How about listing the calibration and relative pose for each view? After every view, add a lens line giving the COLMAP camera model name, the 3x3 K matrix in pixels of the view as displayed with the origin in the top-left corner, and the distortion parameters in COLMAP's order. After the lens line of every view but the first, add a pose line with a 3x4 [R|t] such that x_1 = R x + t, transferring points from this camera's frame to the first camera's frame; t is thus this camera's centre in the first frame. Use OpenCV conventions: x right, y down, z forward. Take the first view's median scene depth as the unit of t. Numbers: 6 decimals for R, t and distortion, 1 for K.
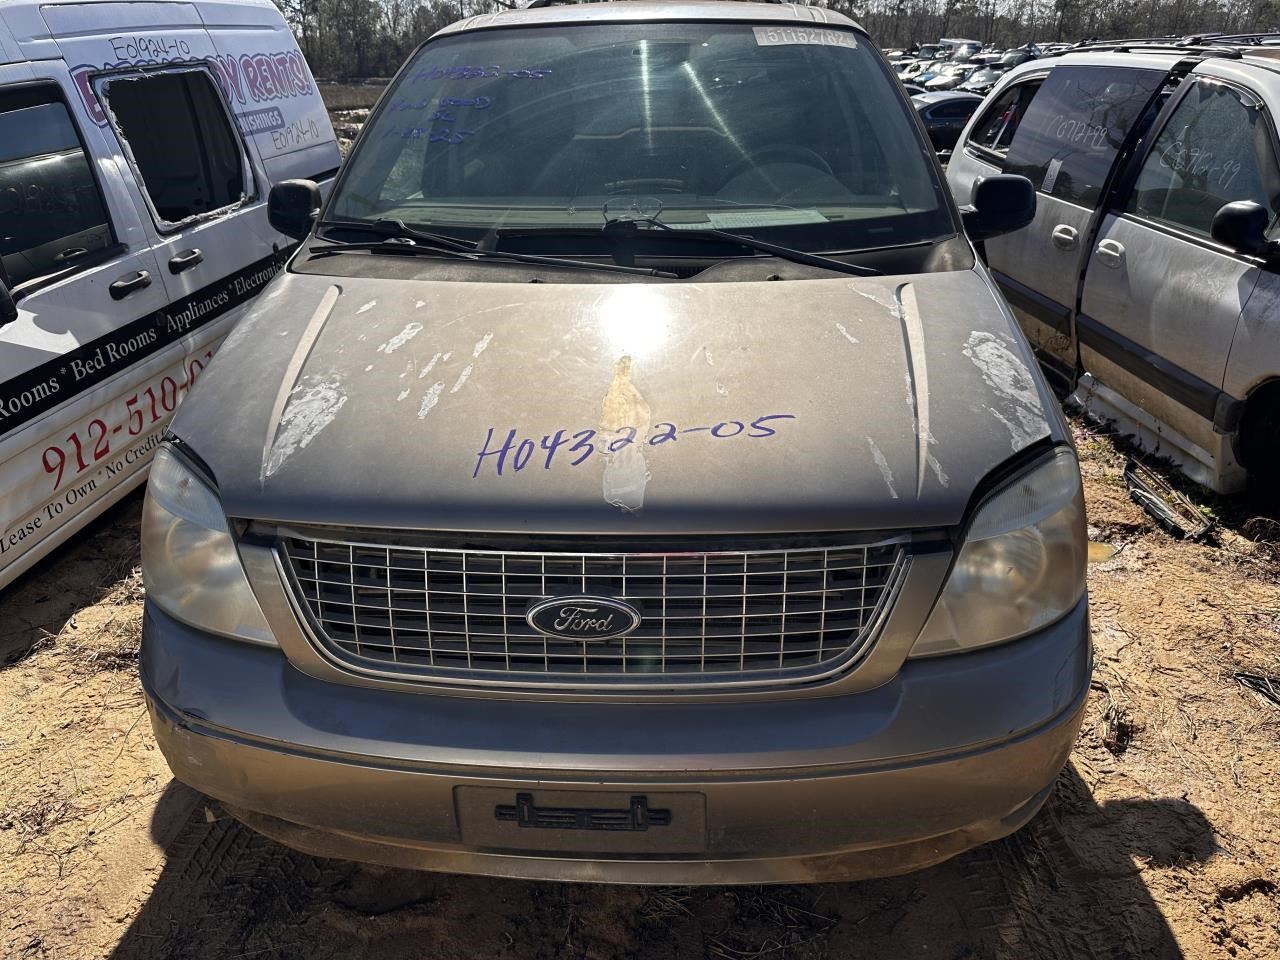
lens RADIAL K [[958.6, 0, 640.0], [0, 958.6, 480.0], [0, 0, 1]] dist [0.054660, -0.096644]
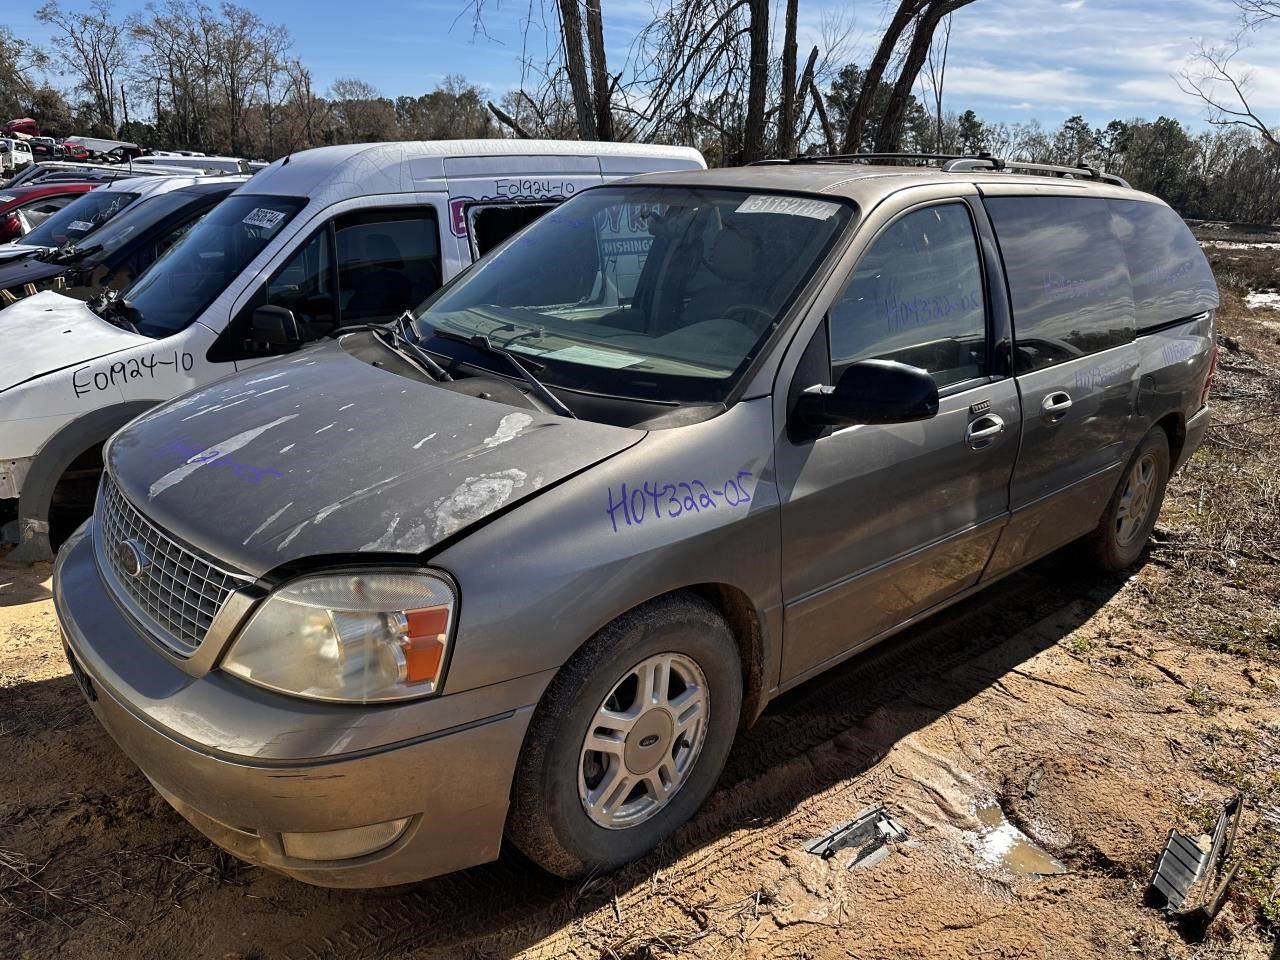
lens RADIAL K [[958.6, 0, 640.0], [0, 958.6, 480.0], [0, 0, 1]] dist [0.054660, -0.096644]
pose [[0.678504, 0.249751, -0.690837, 0.747963], [-0.329031, 0.944144, 0.018169, -0.129403], [0.656788, 0.214979, 0.722782, 0.183816]]
